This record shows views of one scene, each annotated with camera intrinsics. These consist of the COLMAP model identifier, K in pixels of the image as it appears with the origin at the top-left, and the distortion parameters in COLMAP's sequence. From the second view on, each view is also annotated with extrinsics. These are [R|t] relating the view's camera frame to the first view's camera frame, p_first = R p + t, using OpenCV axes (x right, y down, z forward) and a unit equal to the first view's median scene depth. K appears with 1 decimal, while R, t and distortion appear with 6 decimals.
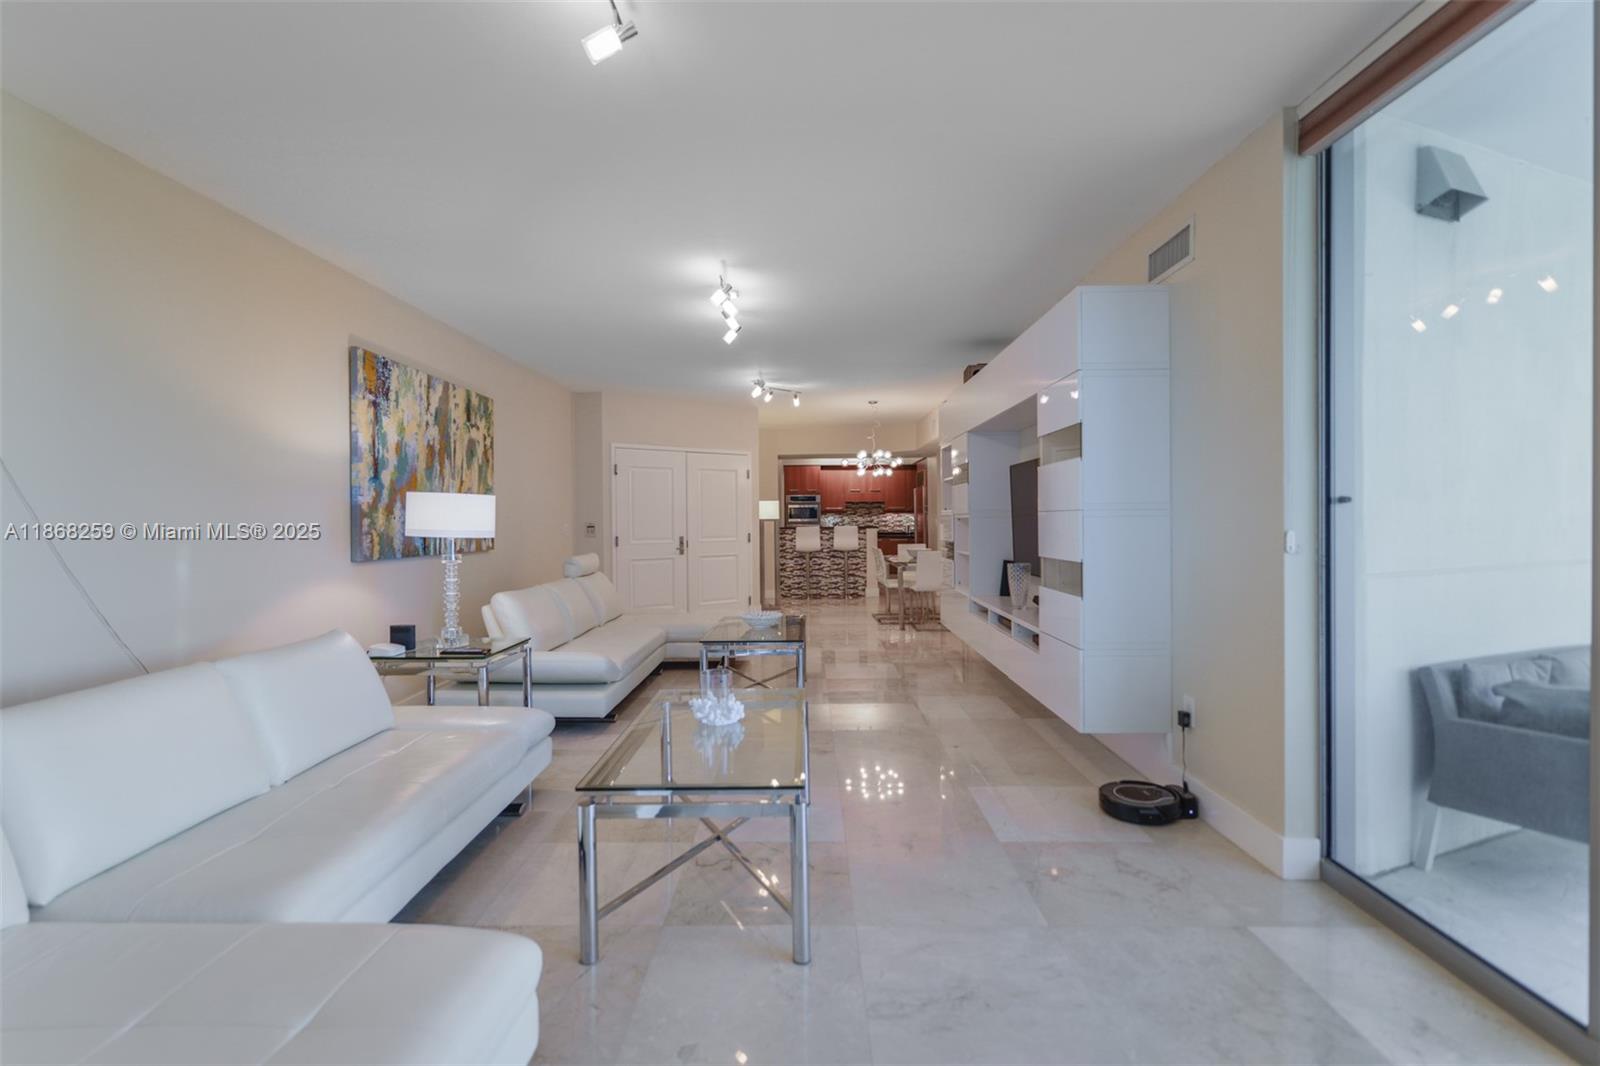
lens RADIAL K [[747.0, 0, 792.0], [0, 747.0, 528.3], [0, 0, 1]] dist [0.004855, 0.000035]
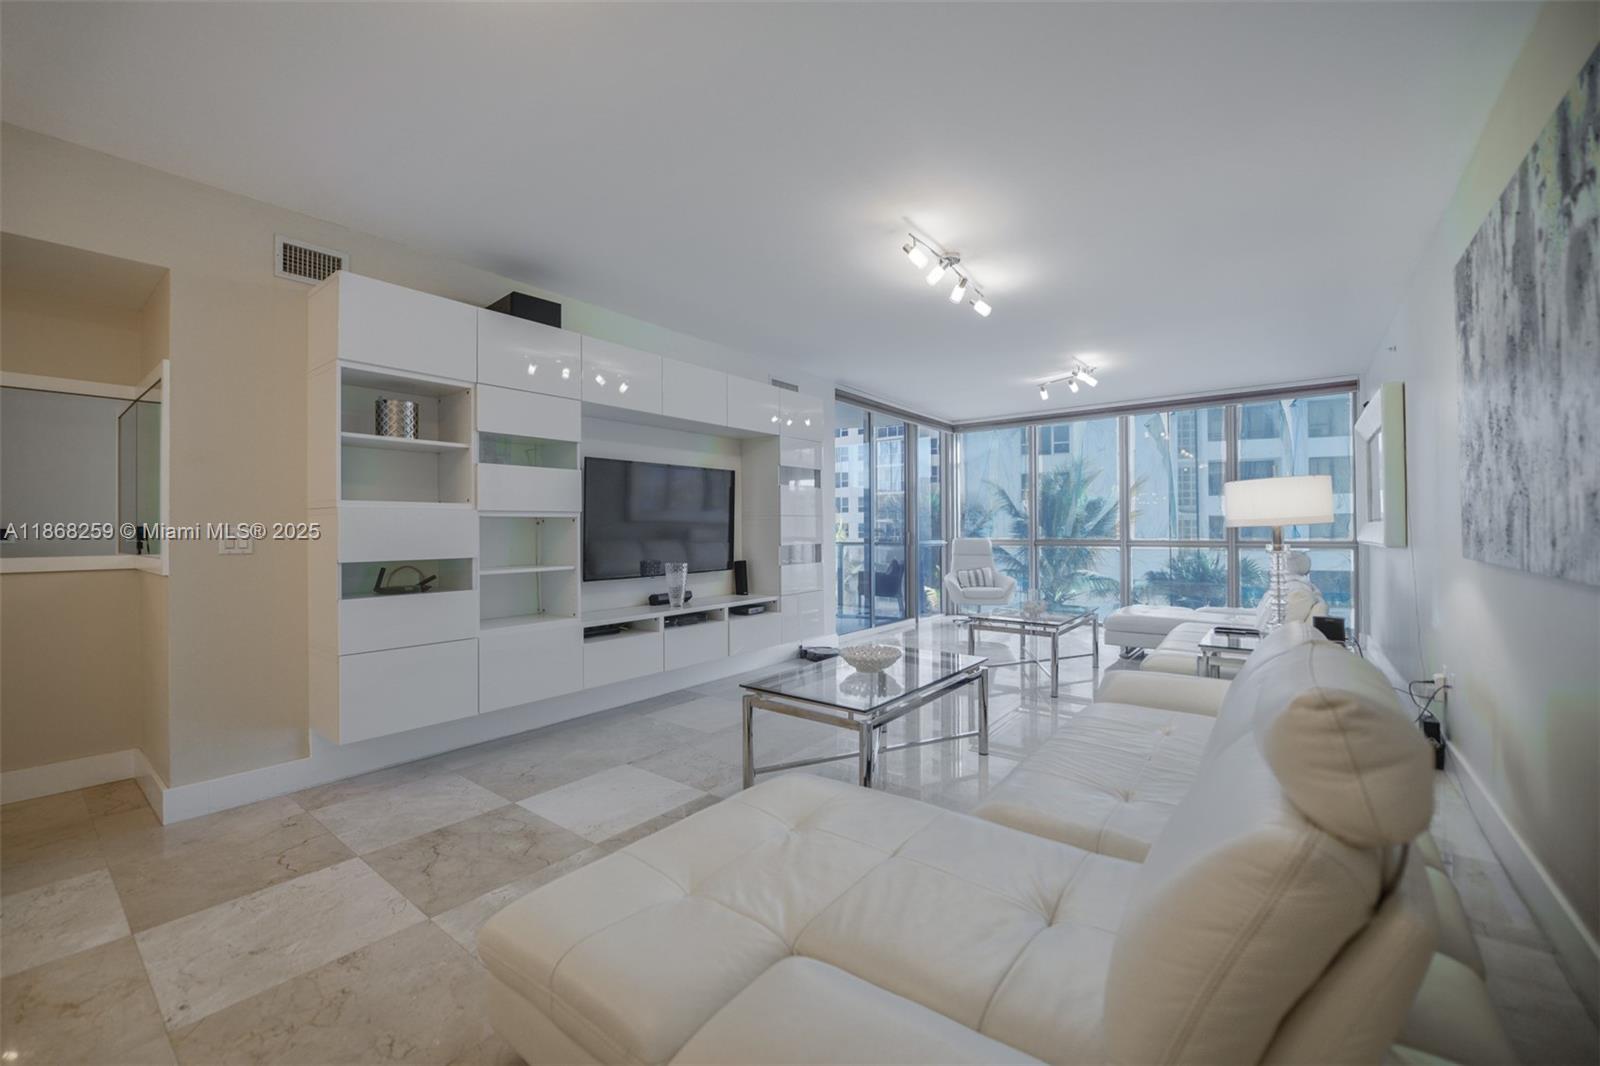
lens RADIAL K [[636.2, 0, 783.0], [0, 636.2, 515.3], [0, 0, 1]] dist [-0.000341, -0.002103]
pose [[-0.793470, 0.027573, 0.607985, -0.302009], [0.021981, 0.999620, -0.016647, -0.001868], [-0.608212, 0.000155, -0.793774, 1.343512]]
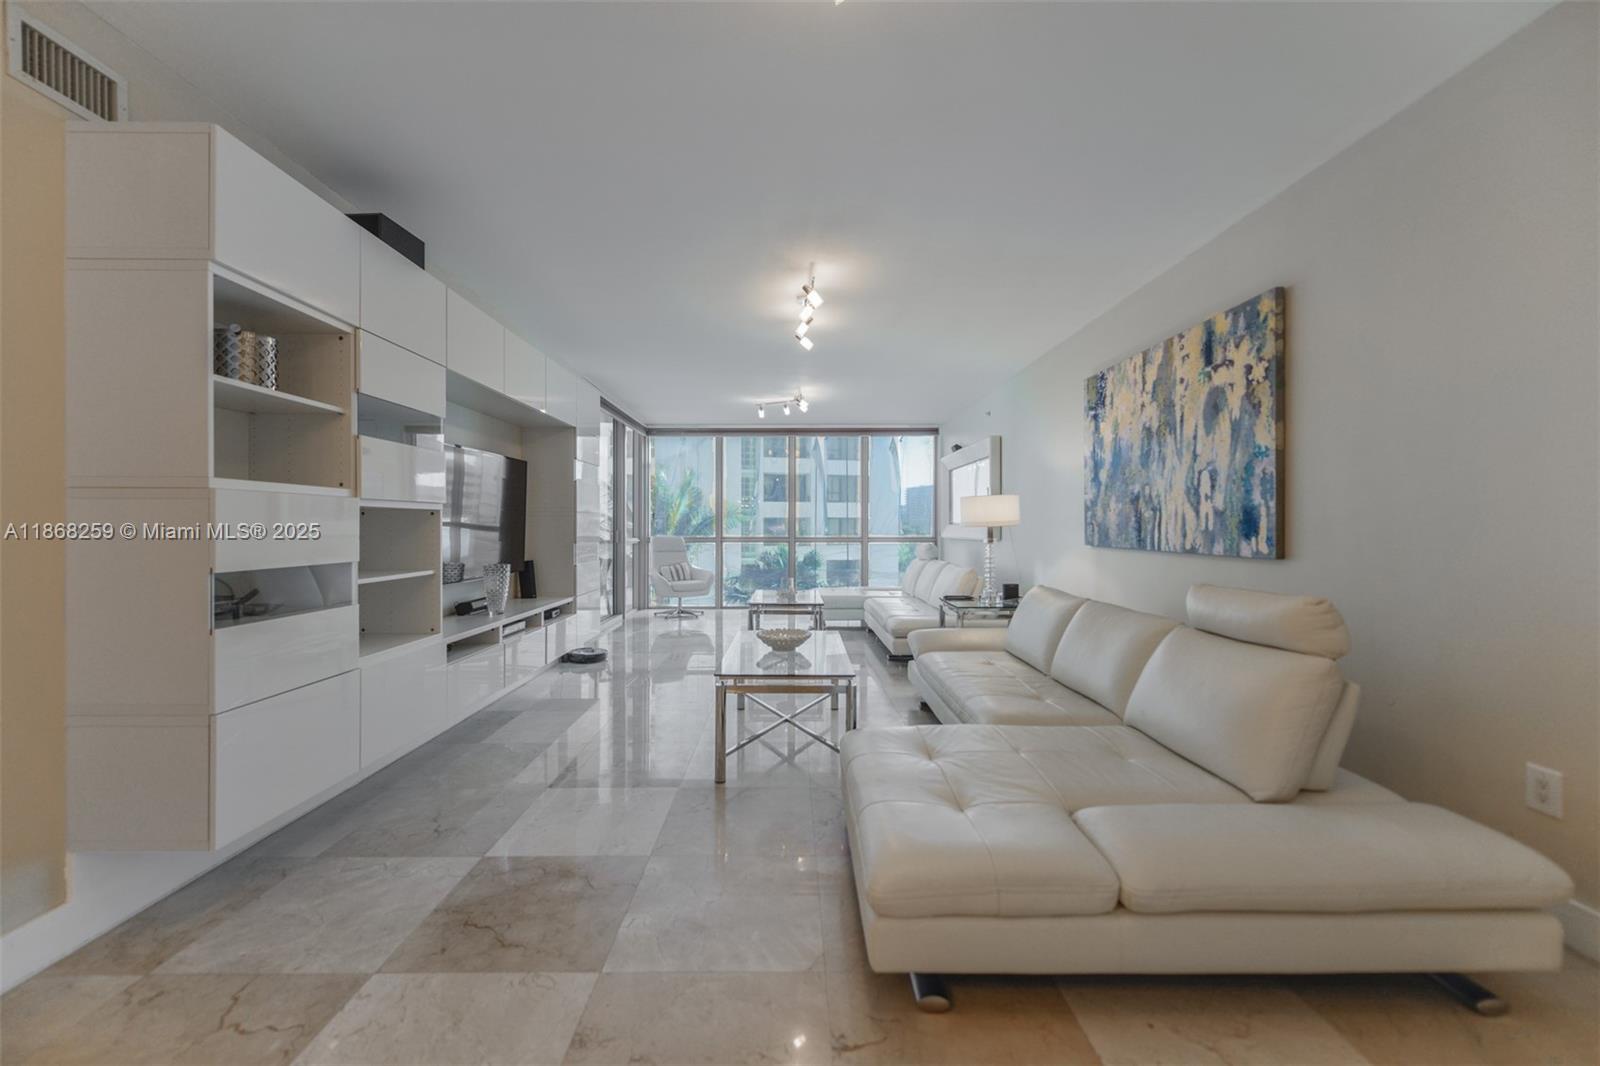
lens RADIAL K [[636.2, 0, 788.2], [0, 636.2, 524.2], [0, 0, 1]] dist [-0.000341, -0.002103]
pose [[-0.999746, 0.010073, -0.020150, -0.029463], [0.009872, 0.999901, 0.010039, -0.005761], [0.020249, 0.009838, -0.999747, 1.479186]]
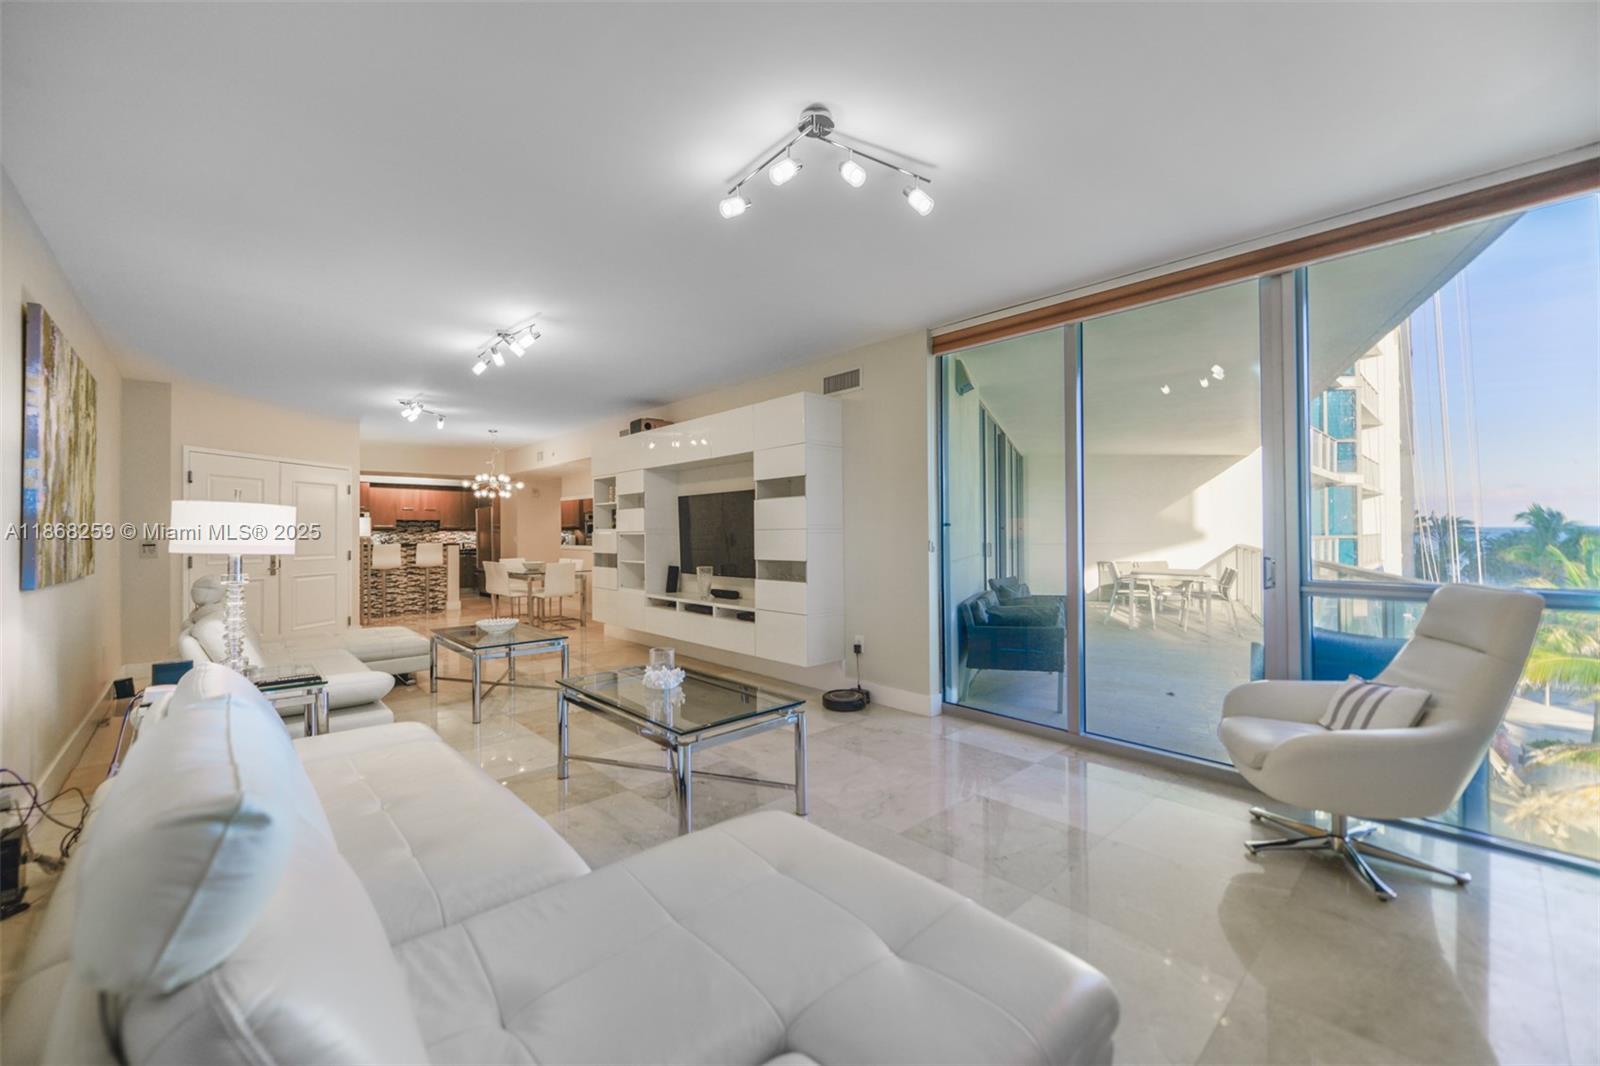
lens RADIAL K [[636.2, 0, 797.2], [0, 636.2, 525.1], [0, 0, 1]] dist [-0.000341, -0.002103]
pose [[0.721912, 0.013208, 0.691859, -0.330404], [0.009337, 0.999541, -0.028825, 0.003846], [-0.691922, 0.027269, 0.721457, 0.009492]]
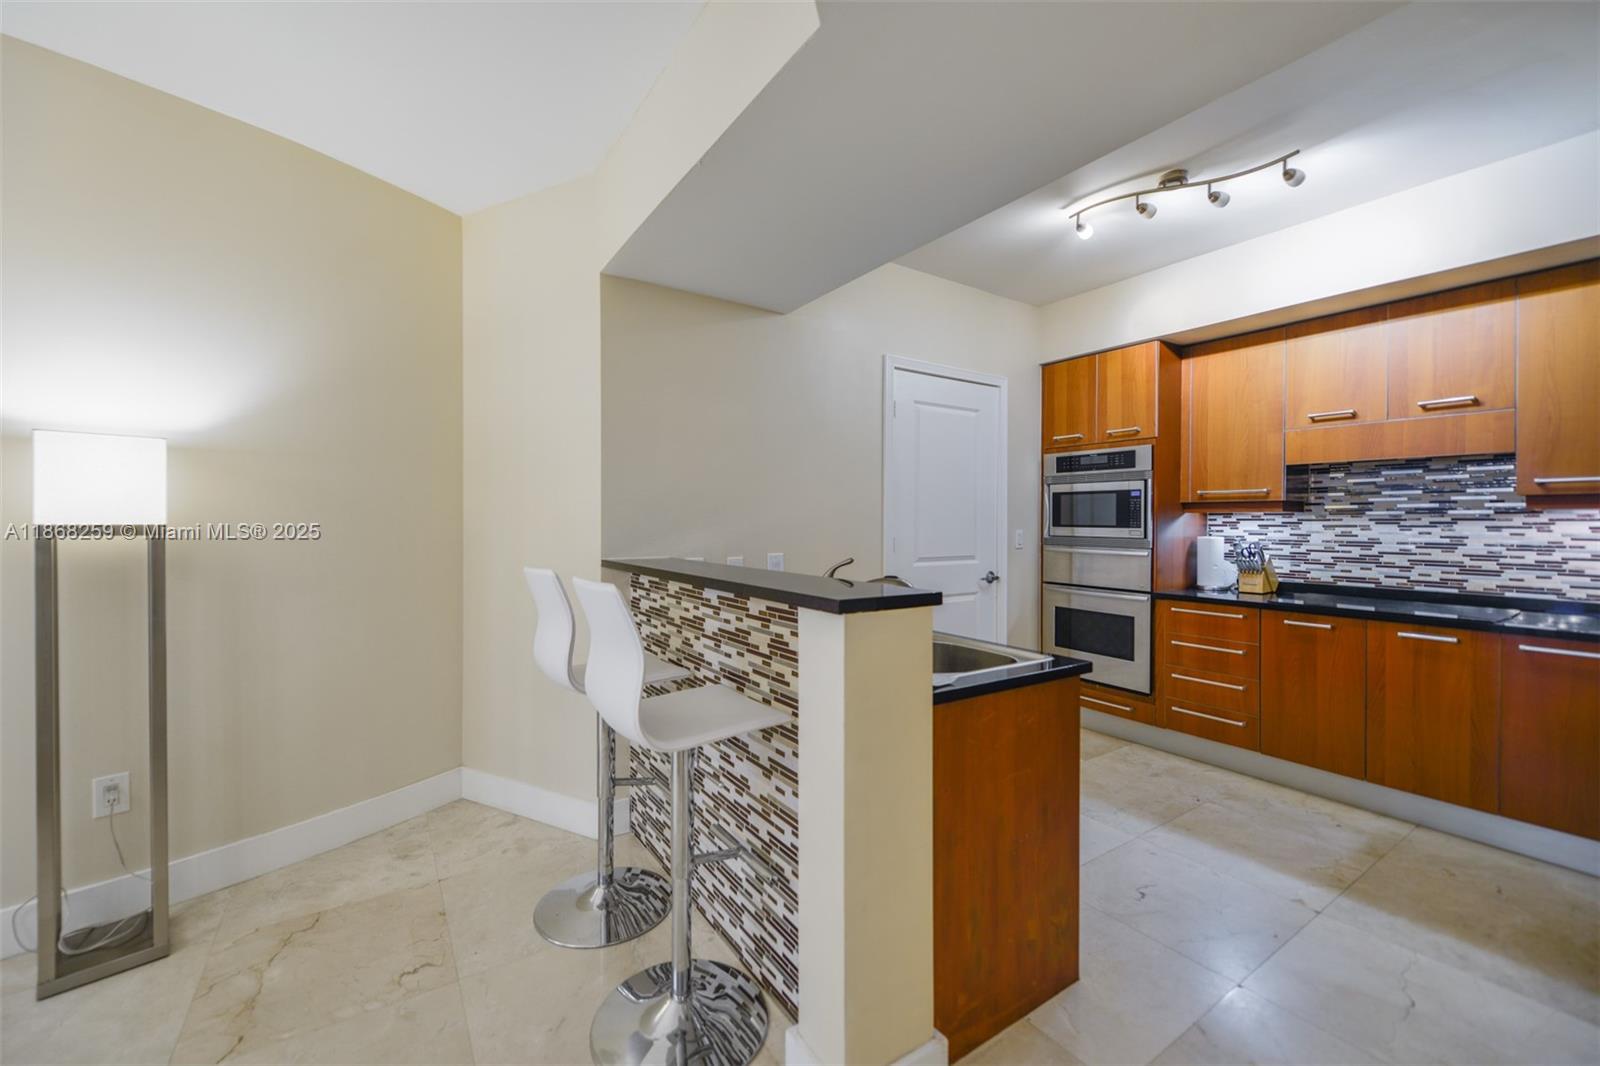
lens RADIAL K [[636.2, 0, 787.2], [0, 636.2, 524.4], [0, 0, 1]] dist [-0.000341, -0.002103]
pose [[0.565338, 0.014742, -0.824727, 0.385876], [-0.021950, 0.999755, 0.002825, -0.029916], [0.824567, 0.016506, 0.565524, 1.834796]]
